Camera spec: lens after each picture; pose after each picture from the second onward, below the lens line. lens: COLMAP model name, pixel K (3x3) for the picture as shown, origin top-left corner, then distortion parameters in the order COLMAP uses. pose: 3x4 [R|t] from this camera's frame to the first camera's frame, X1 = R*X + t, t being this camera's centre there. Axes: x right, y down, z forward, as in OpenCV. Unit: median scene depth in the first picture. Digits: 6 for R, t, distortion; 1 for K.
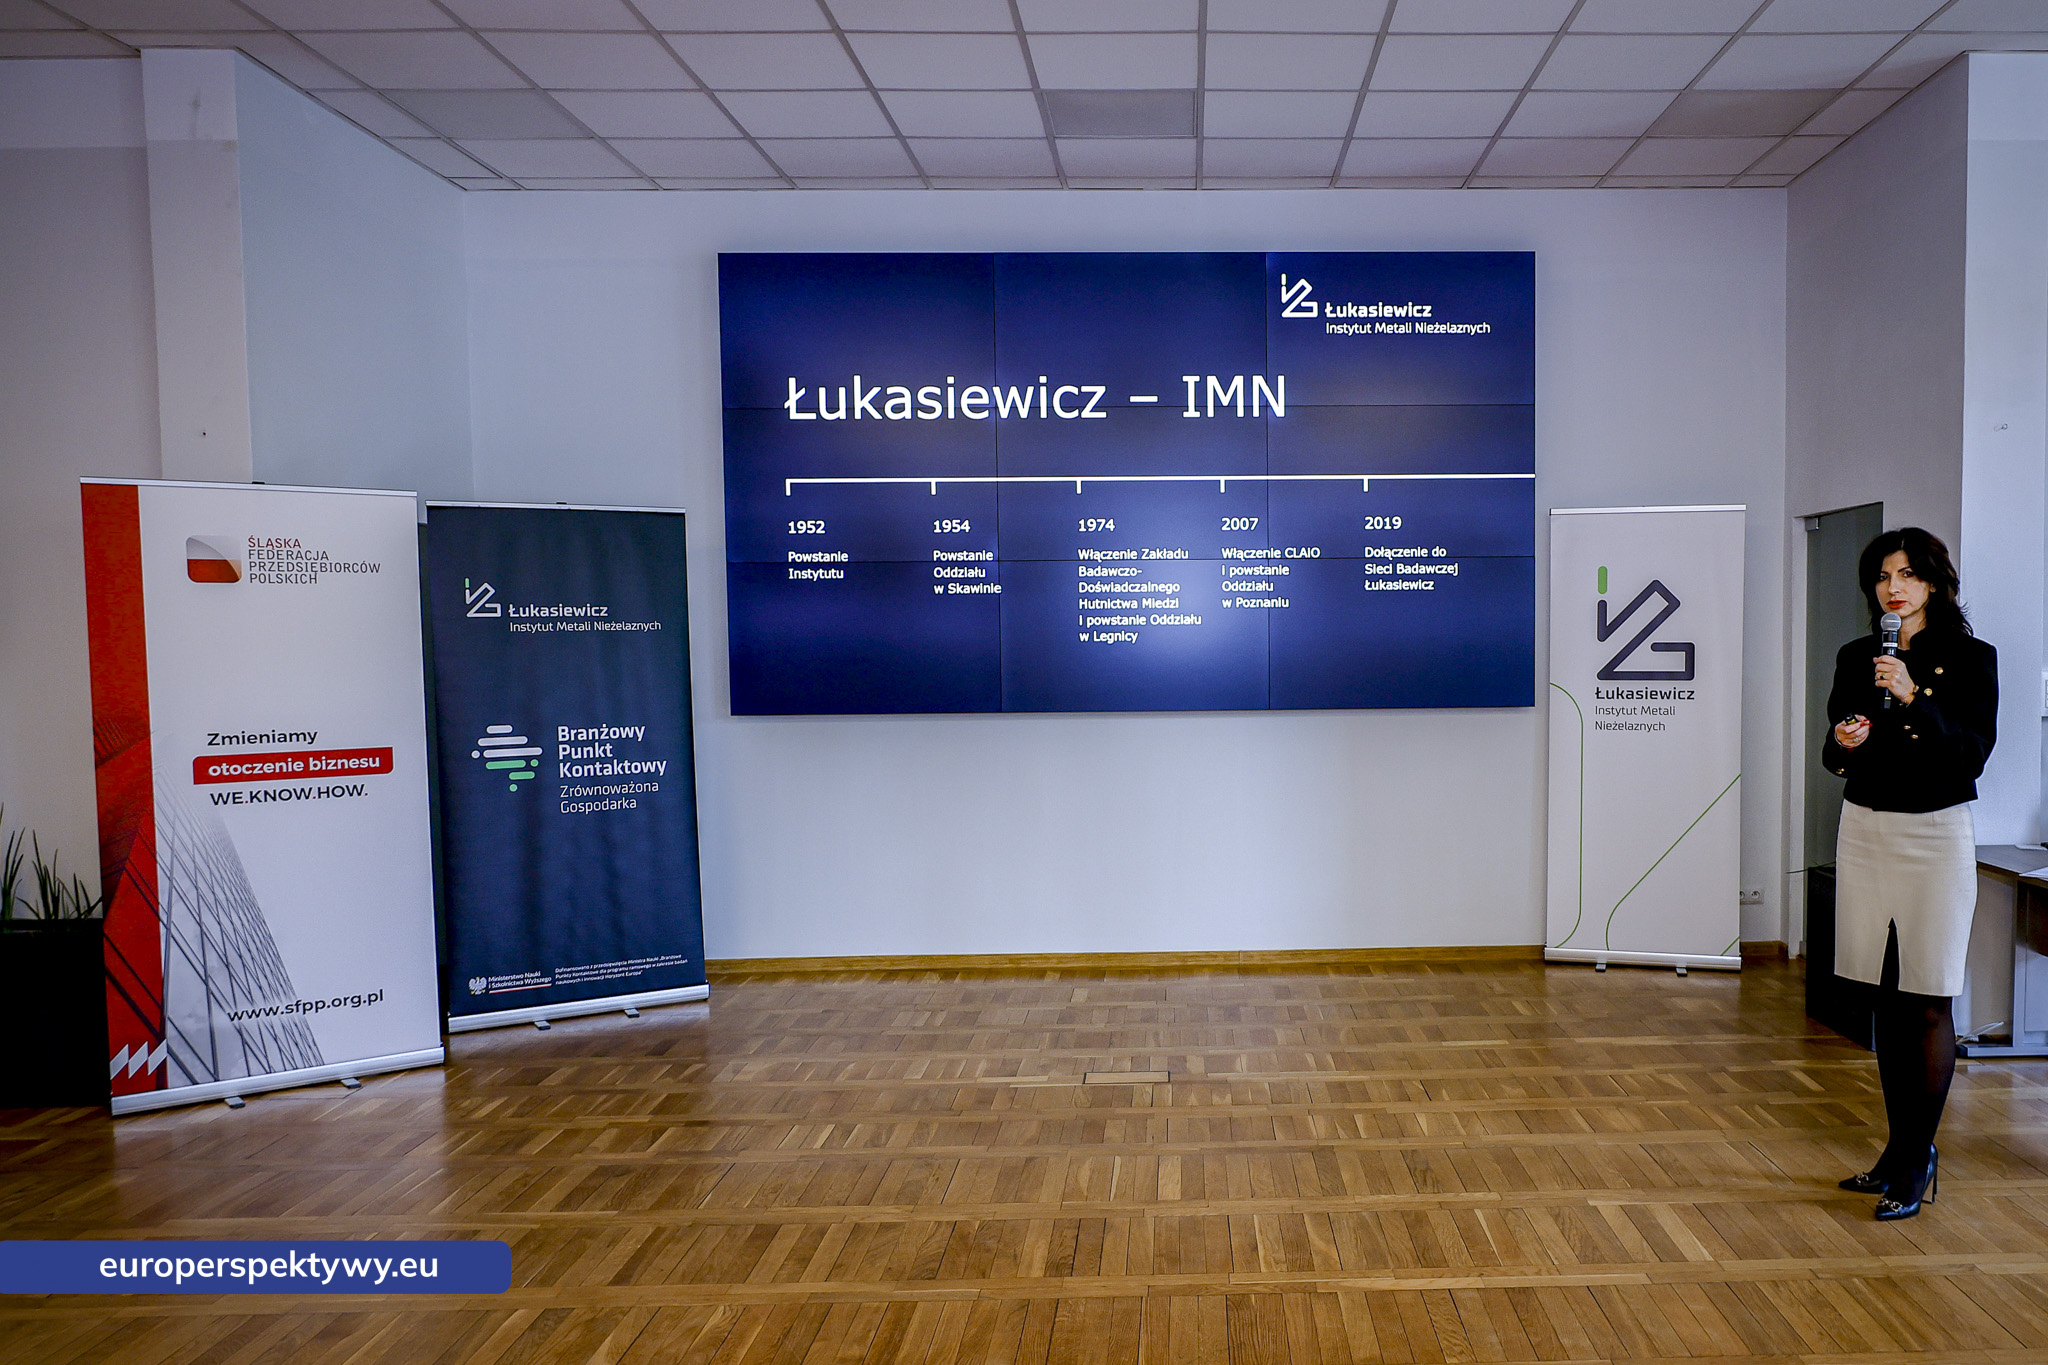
lens RADIAL K [[1494.2, 0, 1210.2], [0, 1494.2, 737.6], [0, 0, 1]] dist [0.000088, -0.002006]
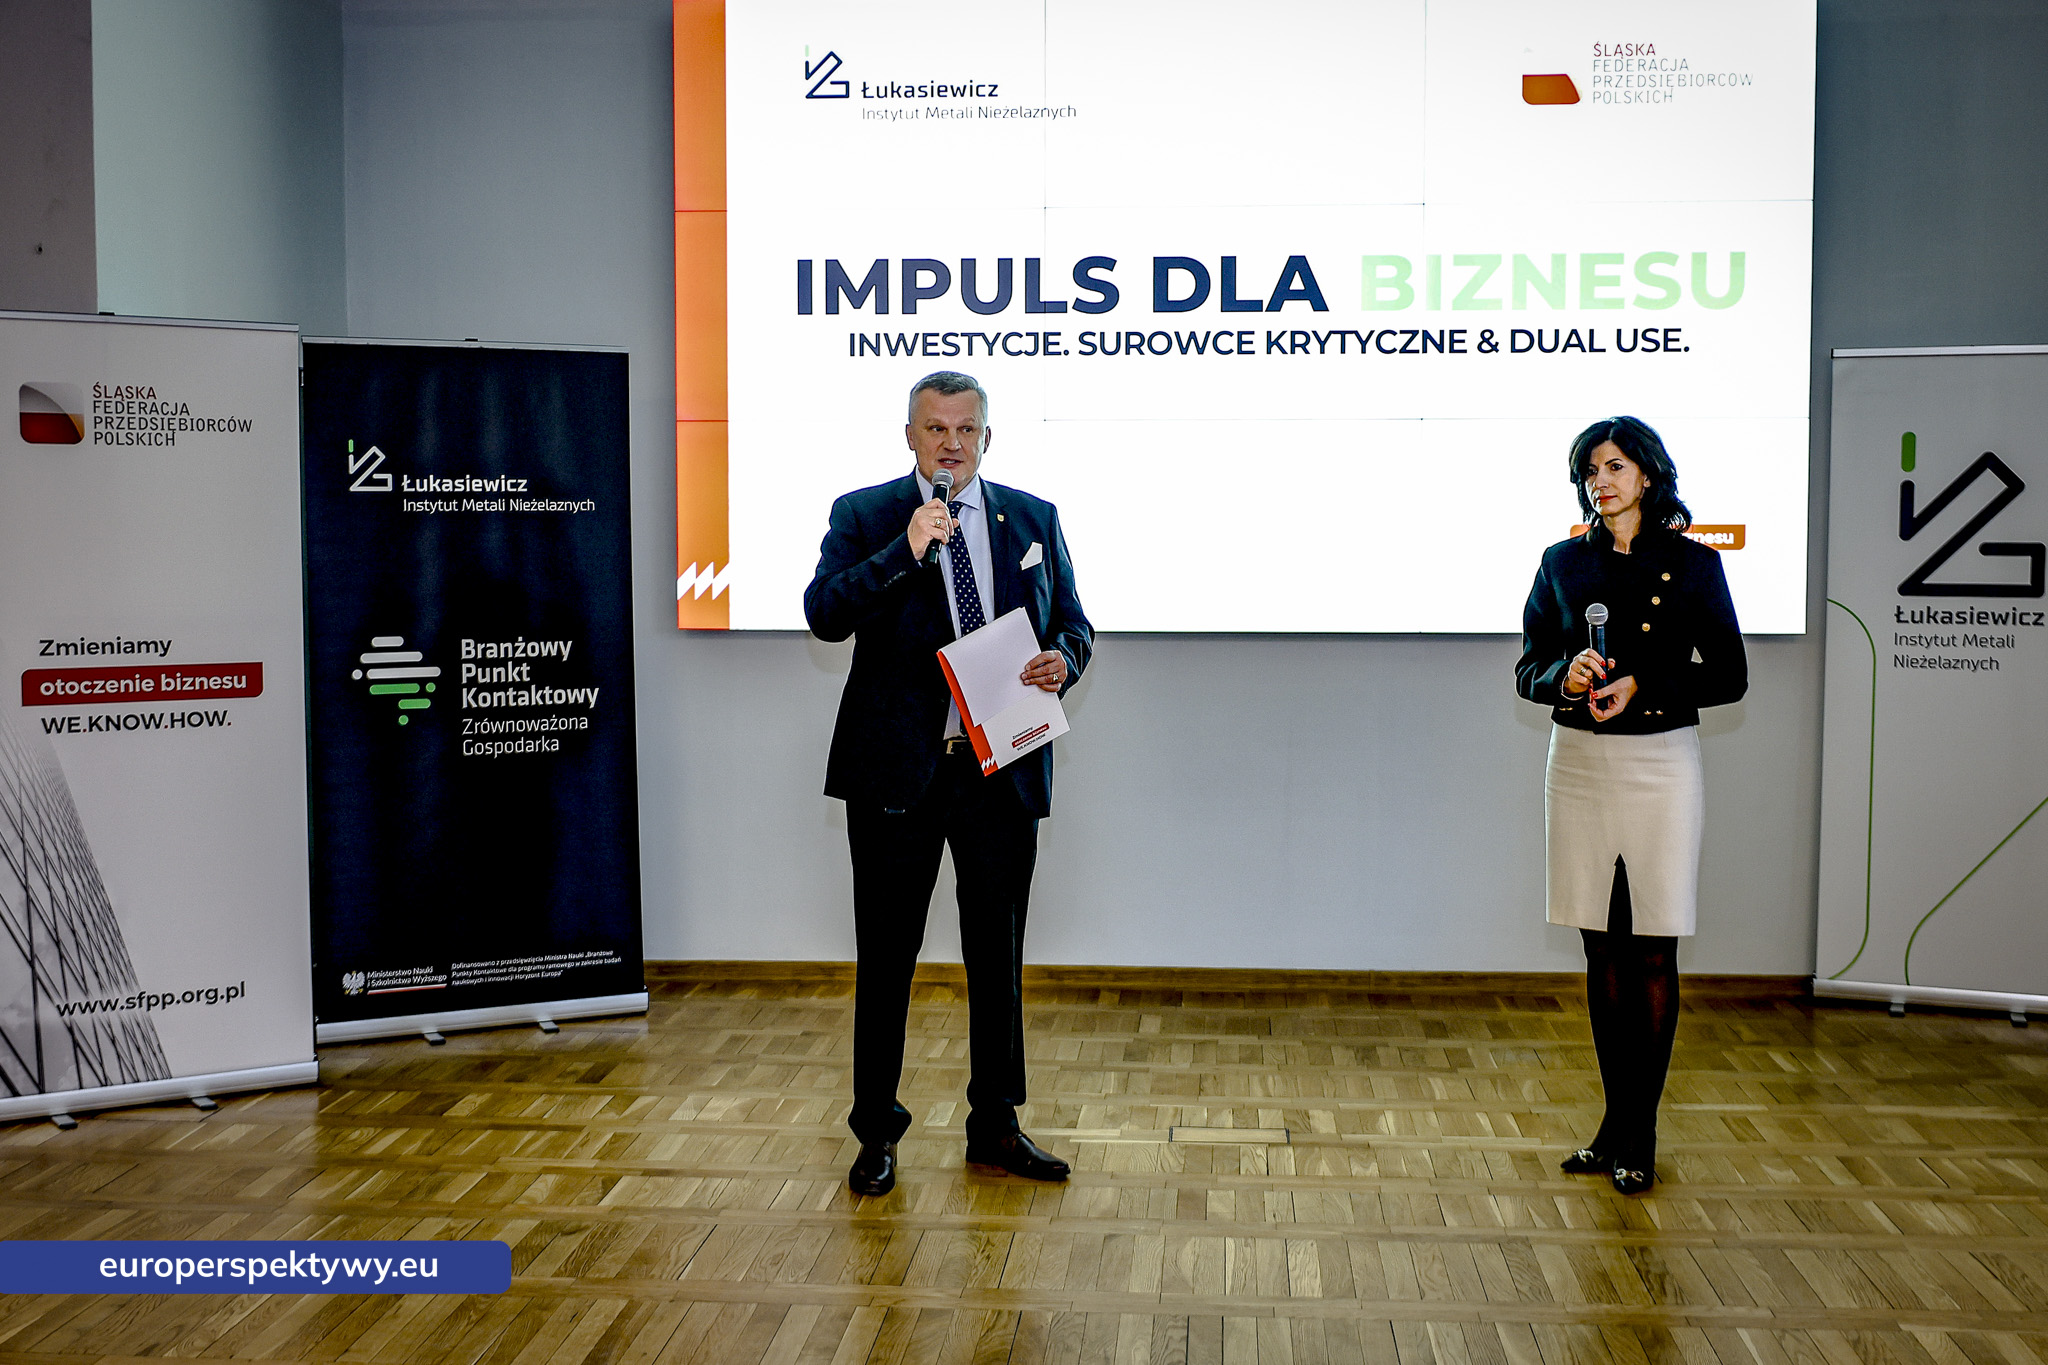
lens RADIAL K [[2163.6, 0, 1060.5], [0, 2163.6, 667.2], [0, 0, 1]] dist [0.003582, 0.000000]
pose [[0.994858, 0.016917, -0.099853, -0.030504], [-0.017096, 0.999853, -0.000938, 0.002406], [0.099823, 0.002640, 0.995002, -0.044798]]
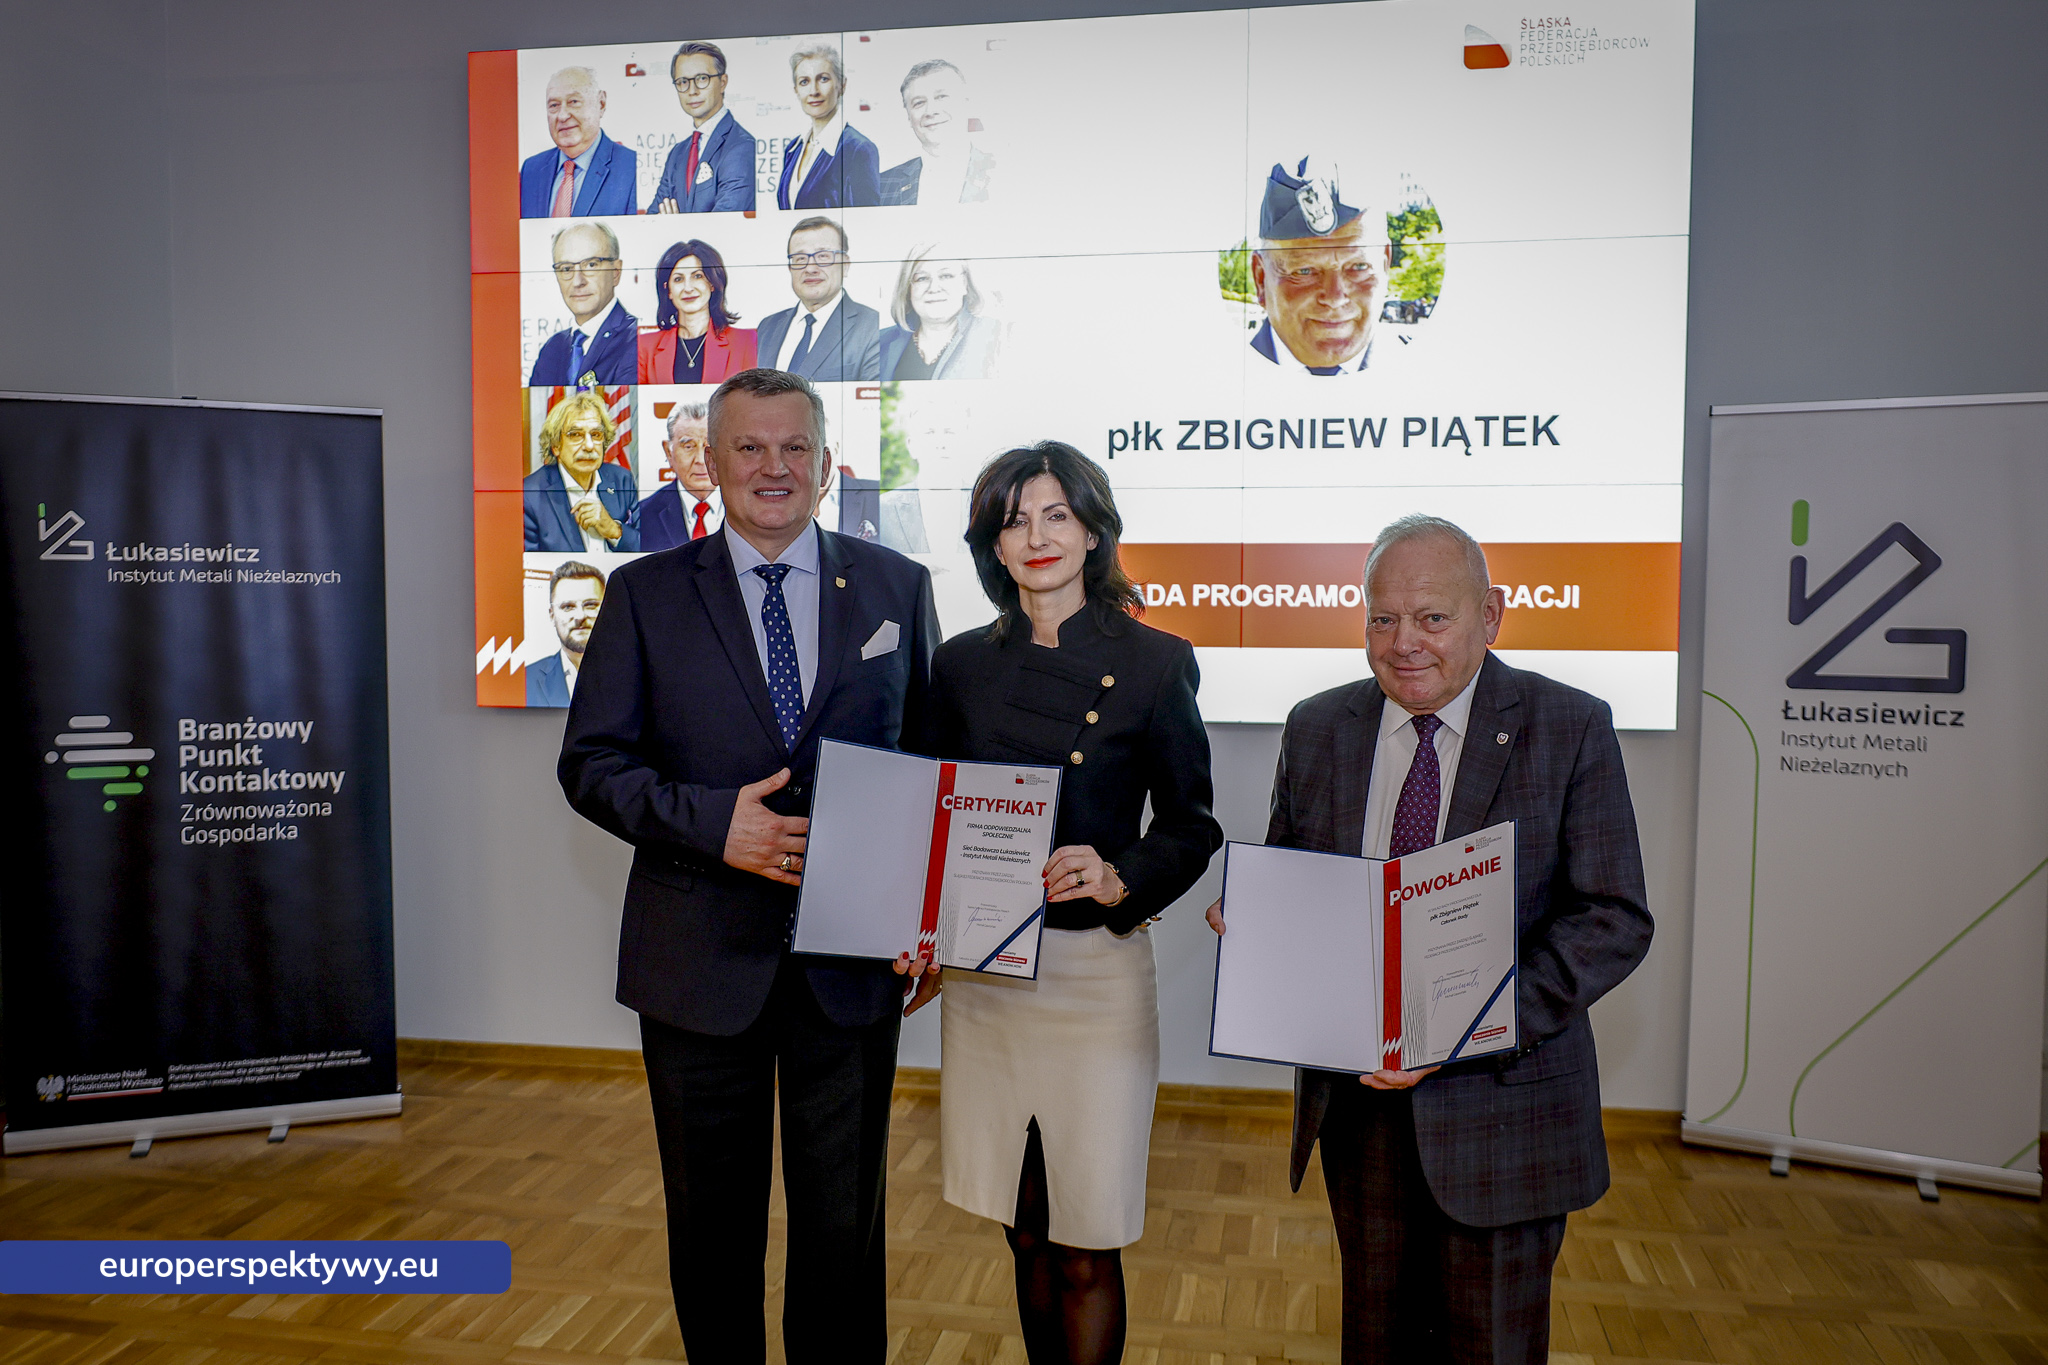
lens RADIAL K [[1518.2, 0, 1043.9], [0, 1518.2, 697.5], [0, 0, 1]] dist [0.017478, -0.025762]
pose [[0.981012, 0.028641, -0.191820, 0.092587], [-0.029437, 0.999566, -0.001302, -0.028320], [0.191700, 0.006924, 0.981429, 0.378282]]
